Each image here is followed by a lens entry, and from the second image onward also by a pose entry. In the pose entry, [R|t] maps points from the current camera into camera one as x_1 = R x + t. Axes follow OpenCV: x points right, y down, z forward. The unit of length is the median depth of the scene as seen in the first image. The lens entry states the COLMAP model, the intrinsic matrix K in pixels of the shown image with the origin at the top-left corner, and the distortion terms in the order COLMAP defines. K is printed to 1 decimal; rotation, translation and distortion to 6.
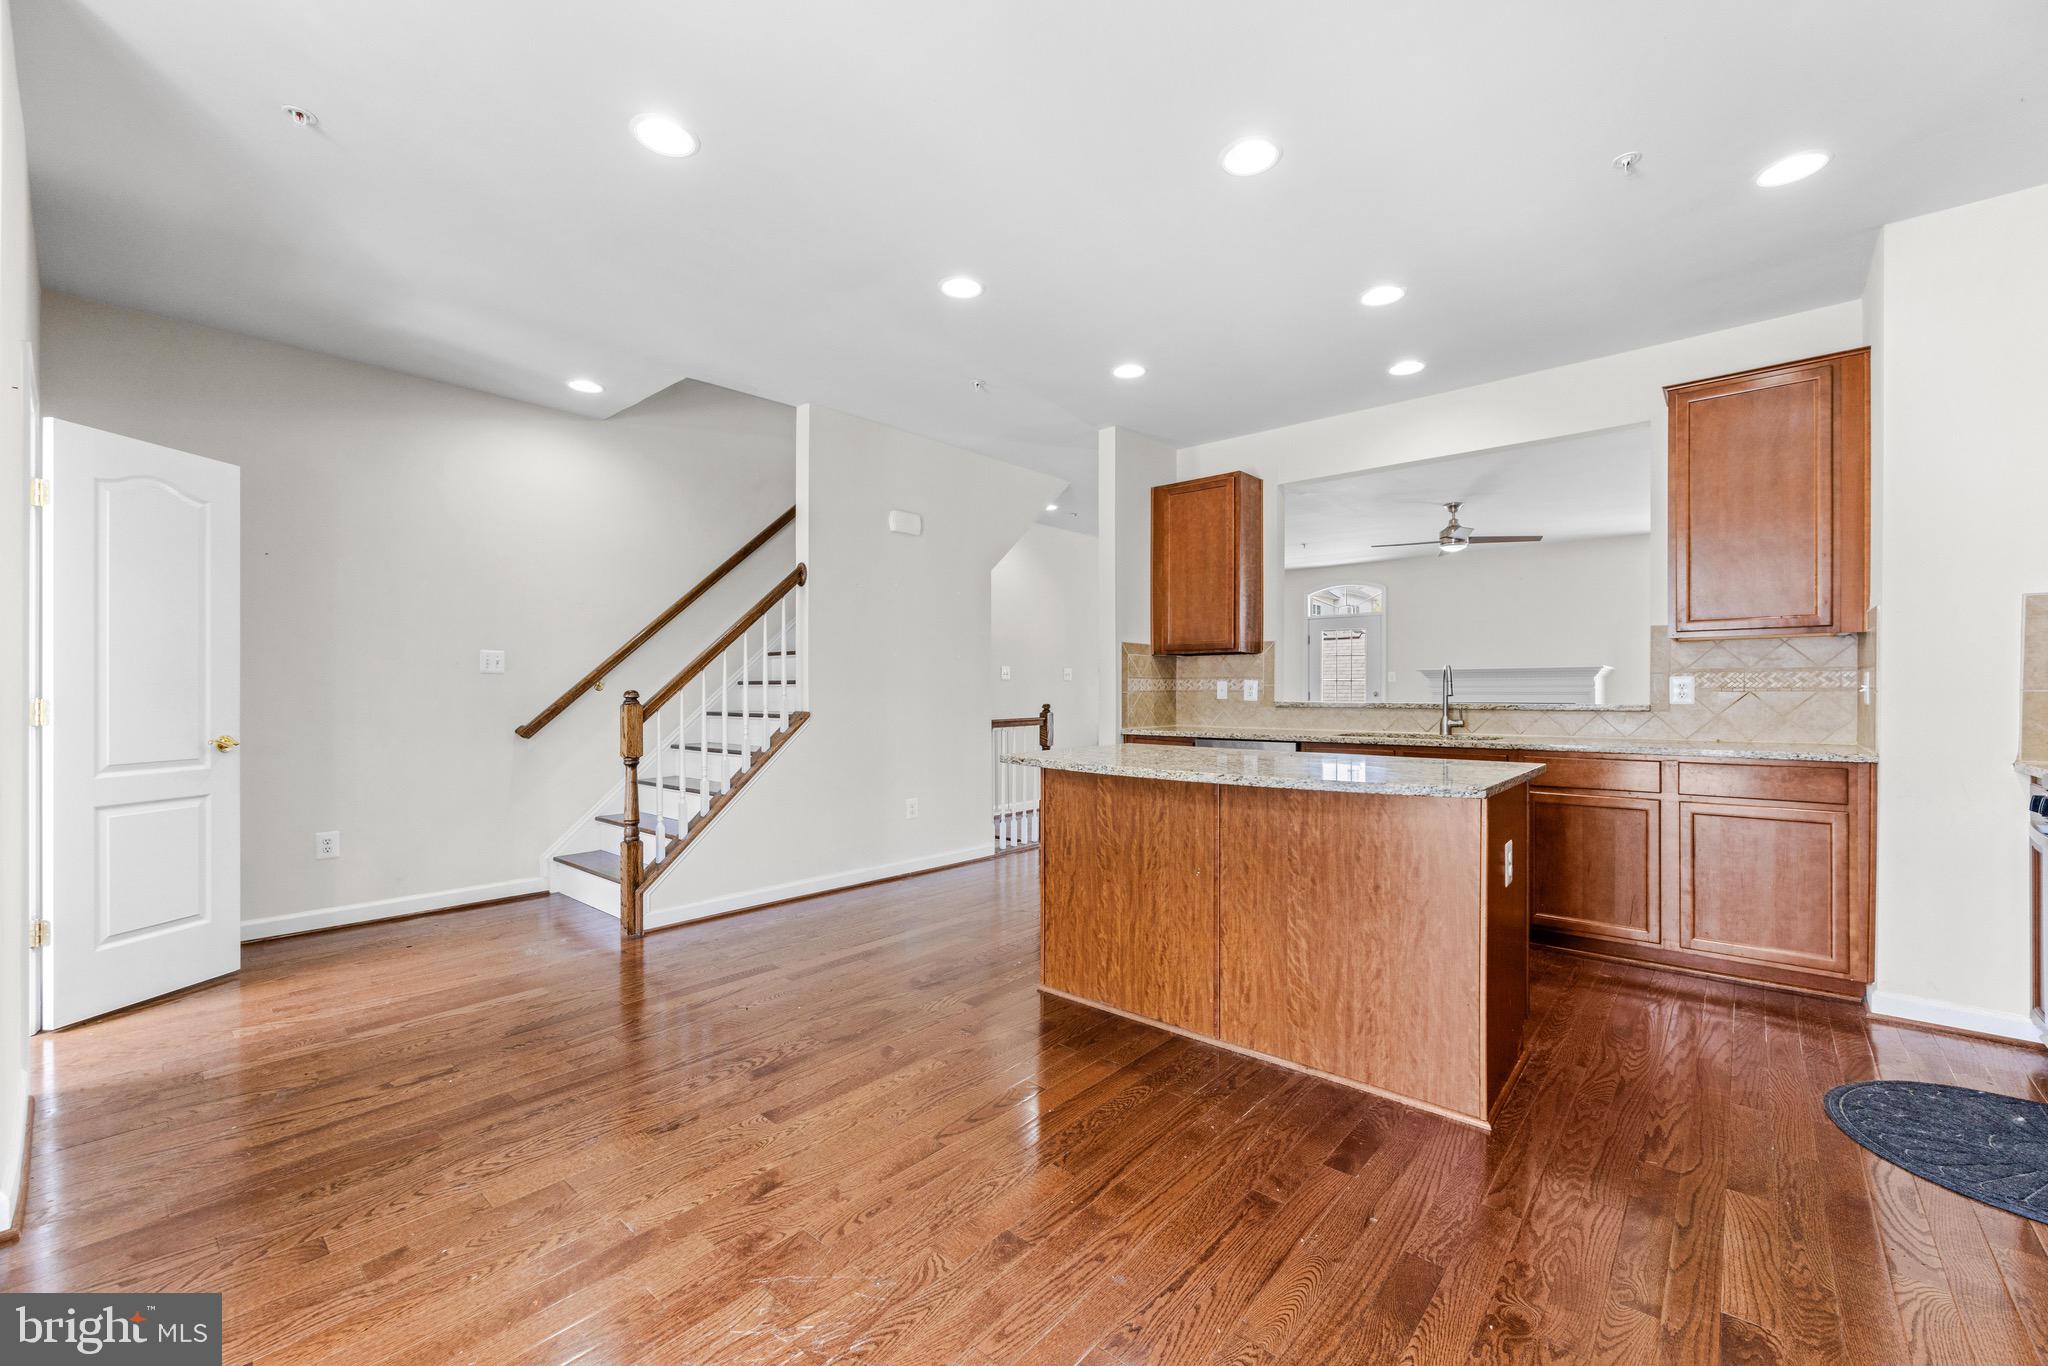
lens RADIAL K [[824.9, 0, 1017.8], [0, 824.9, 693.3], [0, 0, 1]] dist [0.000363, -0.001071]
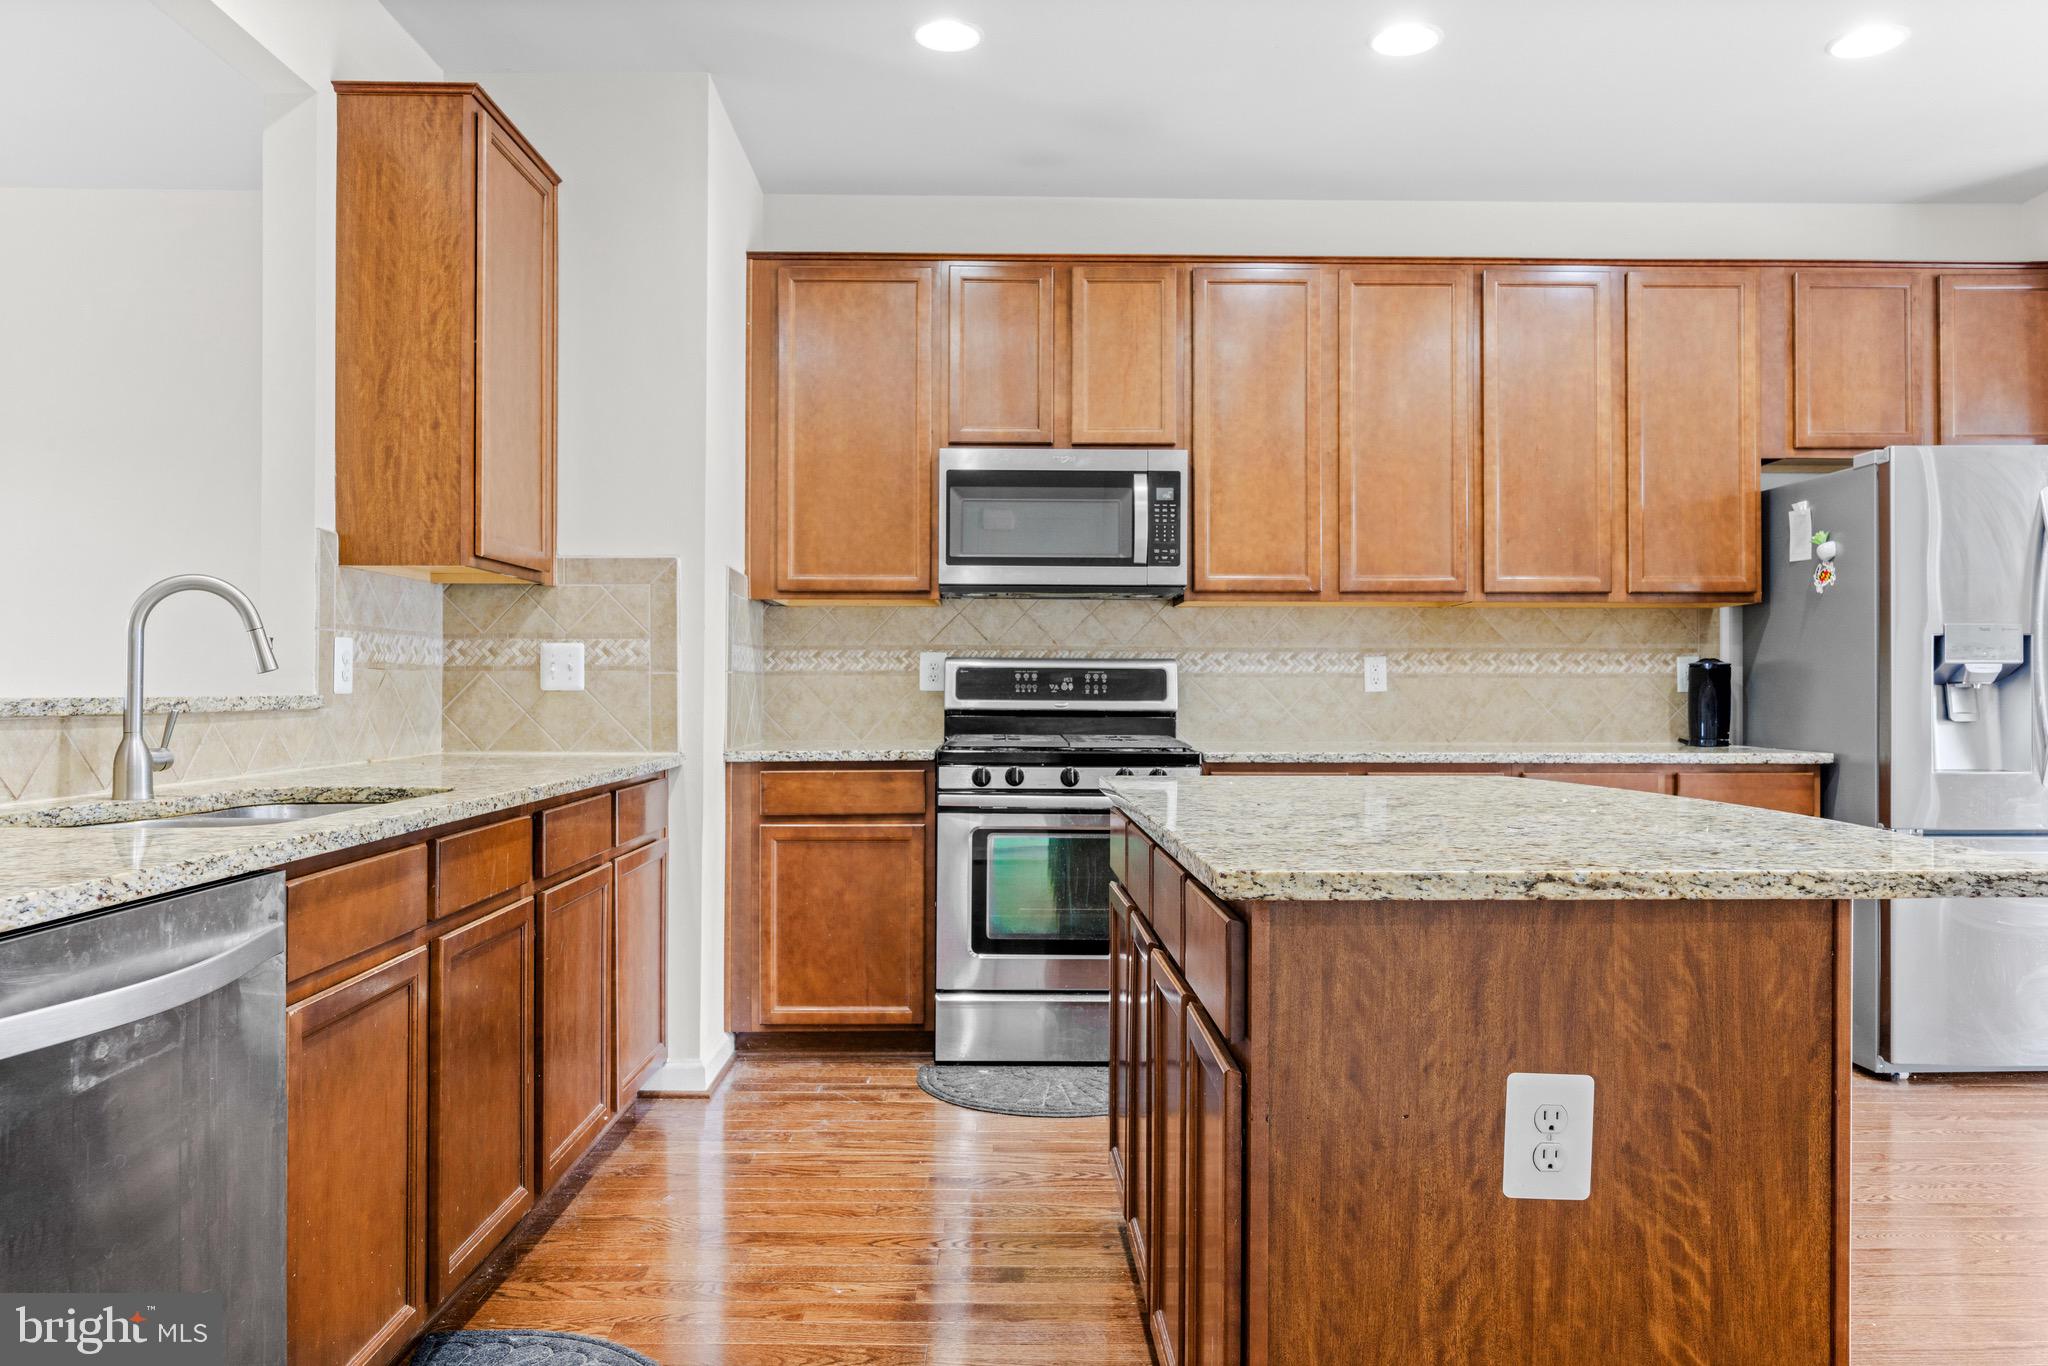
lens RADIAL K [[1442.2, 0, 1021.4], [0, 1442.2, 692.3], [0, 0, 1]] dist [-0.005101, -0.005001]
pose [[-0.673216, -0.000774, 0.739445, -0.128929], [0.001379, 0.999996, 0.002302, 0.012439], [-0.739445, 0.002569, -0.673213, 1.382804]]
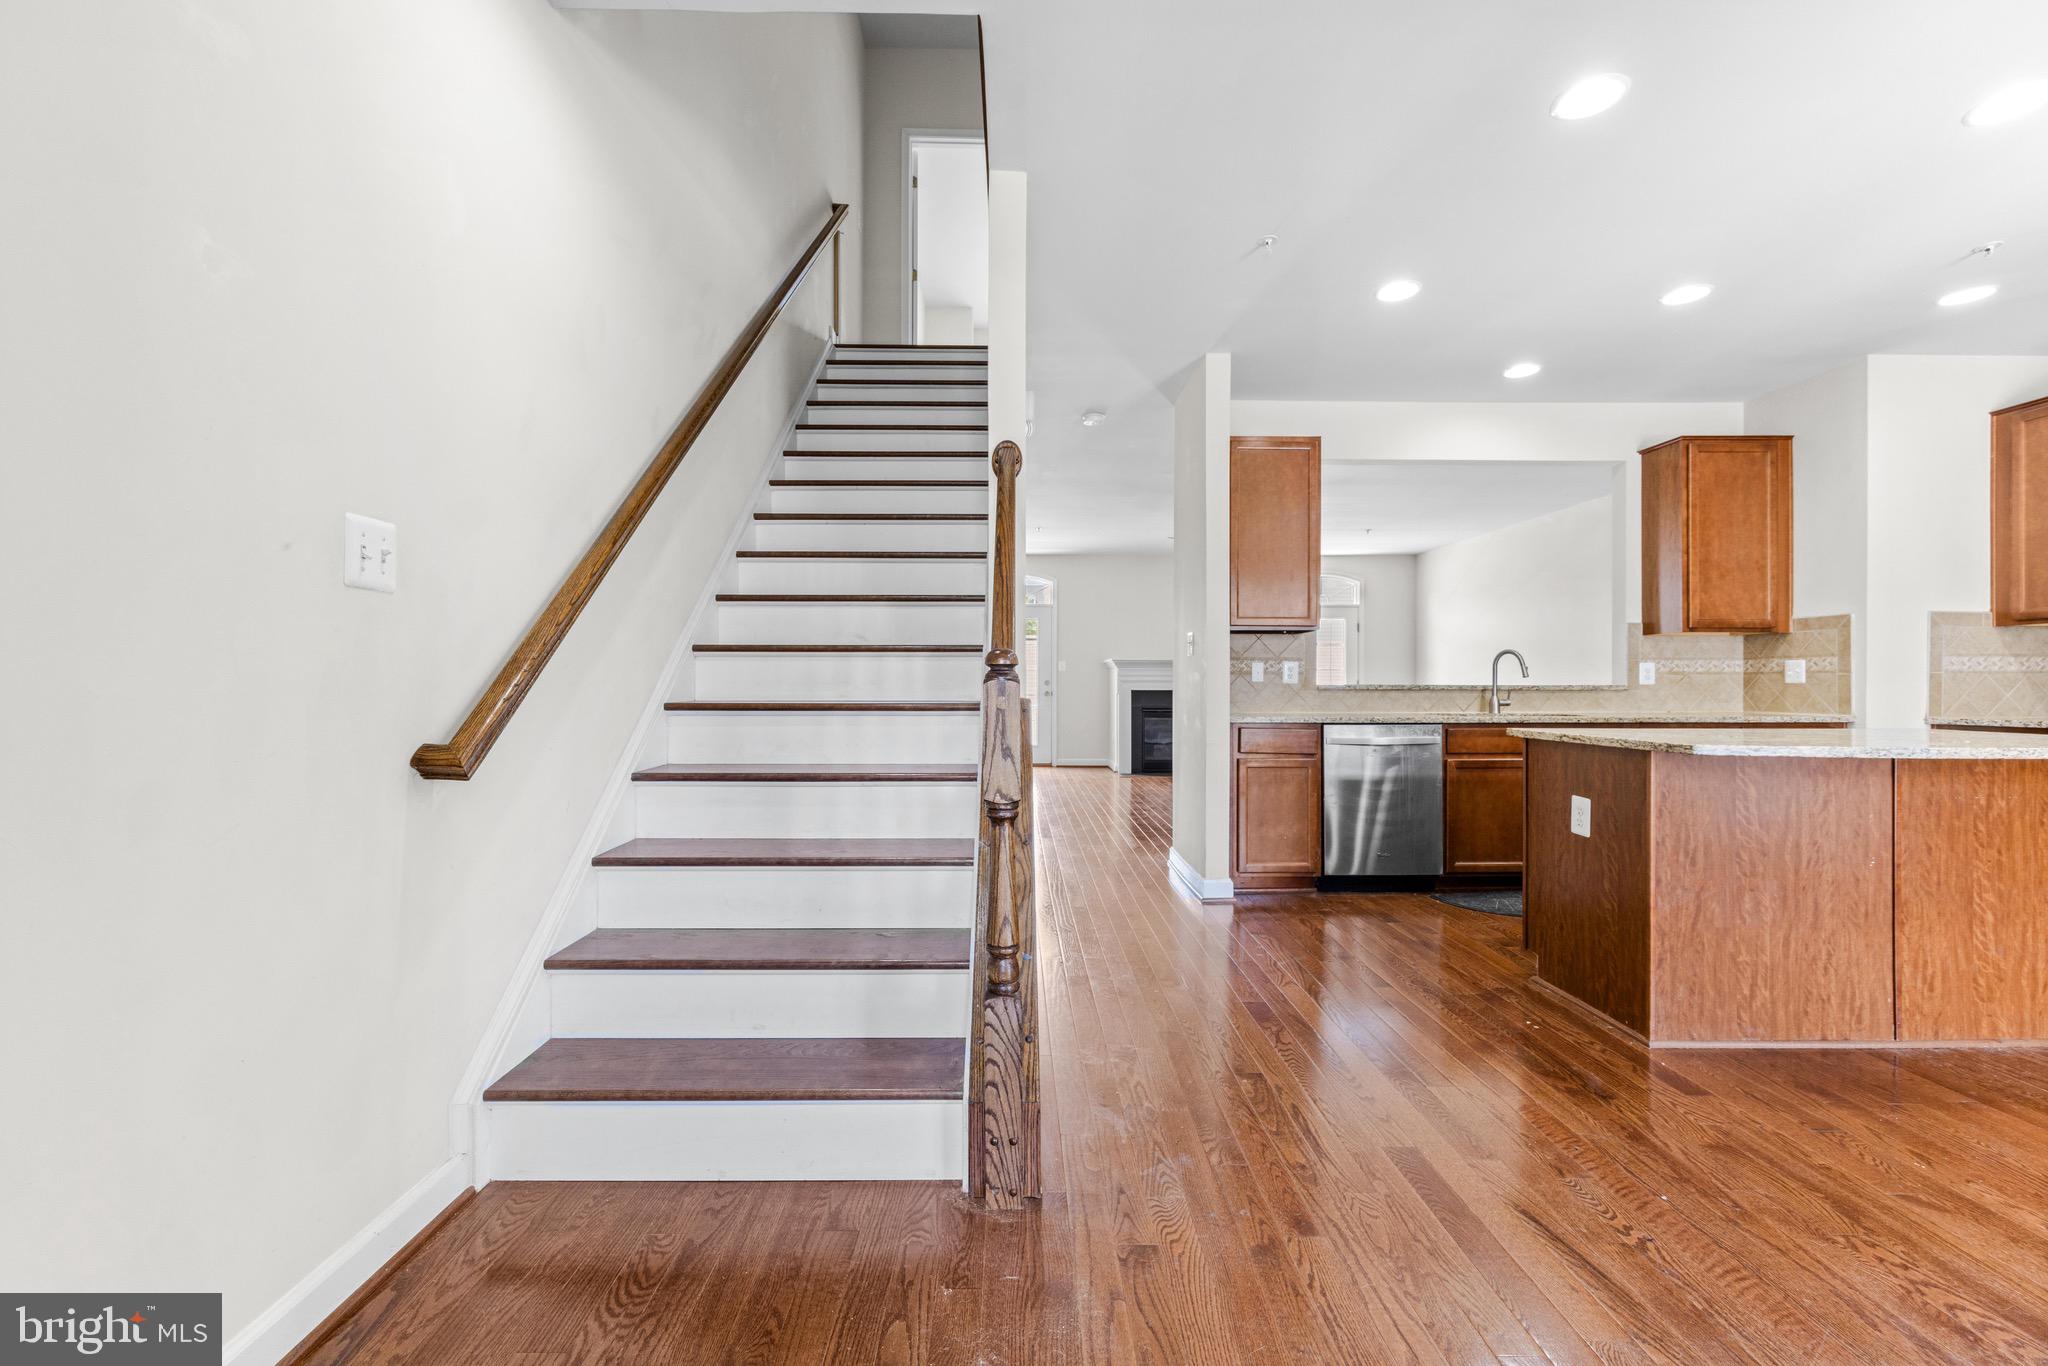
lens RADIAL K [[824.9, 0, 1011.7], [0, 824.9, 681.2], [0, 0, 1]] dist [0.000363, -0.001071]
pose [[0.742212, 0.005322, 0.670144, -0.863078], [0.000298, 0.999966, -0.008272, 0.020330], [-0.670165, 0.006340, 0.742185, 0.761242]]
